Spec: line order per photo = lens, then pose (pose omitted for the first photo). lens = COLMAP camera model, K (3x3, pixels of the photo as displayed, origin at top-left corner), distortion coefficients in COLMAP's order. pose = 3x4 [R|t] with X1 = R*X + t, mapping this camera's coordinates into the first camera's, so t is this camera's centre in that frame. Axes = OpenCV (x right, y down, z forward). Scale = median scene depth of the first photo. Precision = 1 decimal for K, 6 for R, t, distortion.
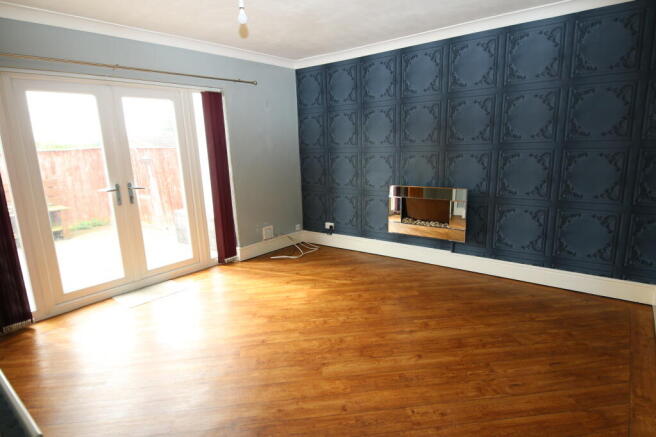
lens RADIAL K [[378.2, 0, 328.0], [0, 378.2, 218.5], [0, 0, 1]] dist [0.064927, -0.000678]
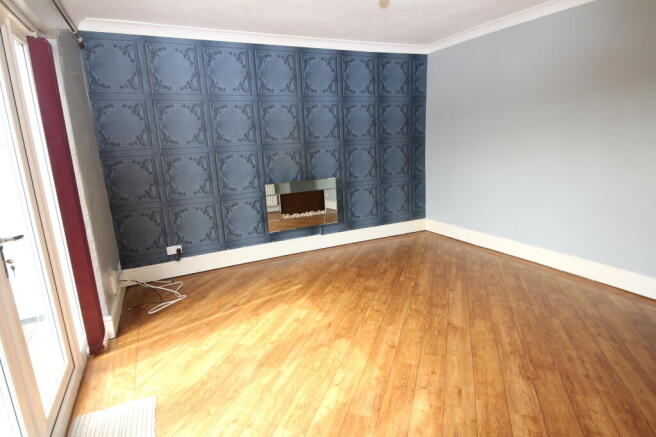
lens RADIAL K [[365.4, 0, 327.3], [0, 365.4, 229.9], [0, 0, 1]] dist [0.023155, -0.000331]
pose [[0.419932, -0.207878, 0.883427, -0.662076], [0.205668, 0.969887, 0.130459, -0.069462], [-0.883944, 0.126909, 0.450041, 0.484370]]
